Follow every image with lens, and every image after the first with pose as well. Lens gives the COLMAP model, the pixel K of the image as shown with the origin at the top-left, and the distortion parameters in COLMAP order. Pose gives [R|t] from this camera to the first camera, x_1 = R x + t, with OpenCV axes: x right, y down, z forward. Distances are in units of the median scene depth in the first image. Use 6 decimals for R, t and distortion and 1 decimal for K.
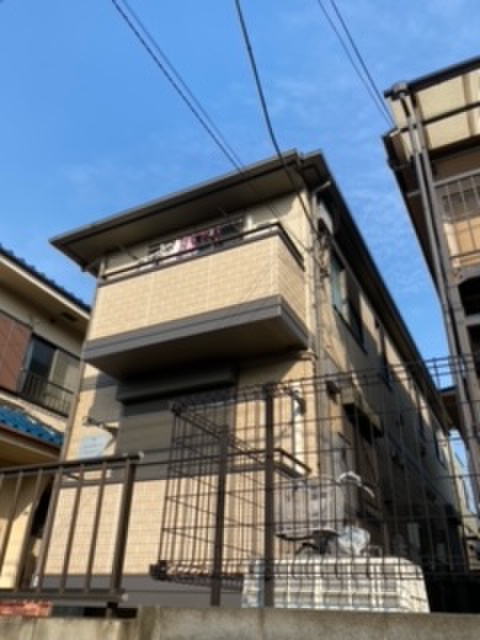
lens RADIAL K [[512.2, 0, 240.0], [0, 512.2, 320.0], [0, 0, 1]] dist [-0.001323, -0.001150]
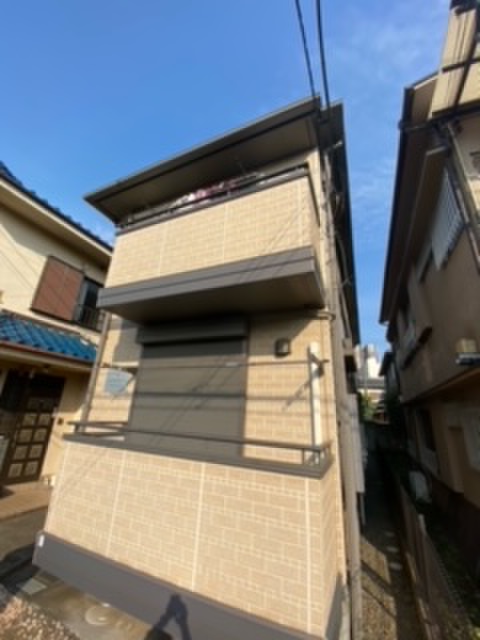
lens RADIAL K [[259.7, 0, 240.0], [0, 259.7, 320.0], [0, 0, 1]] dist [0.001461, -0.012173]
pose [[0.998508, 0.033041, 0.043464, -0.046090], [-0.040401, 0.982624, 0.181159, -0.002809], [-0.036723, -0.182645, 0.982493, 0.483841]]
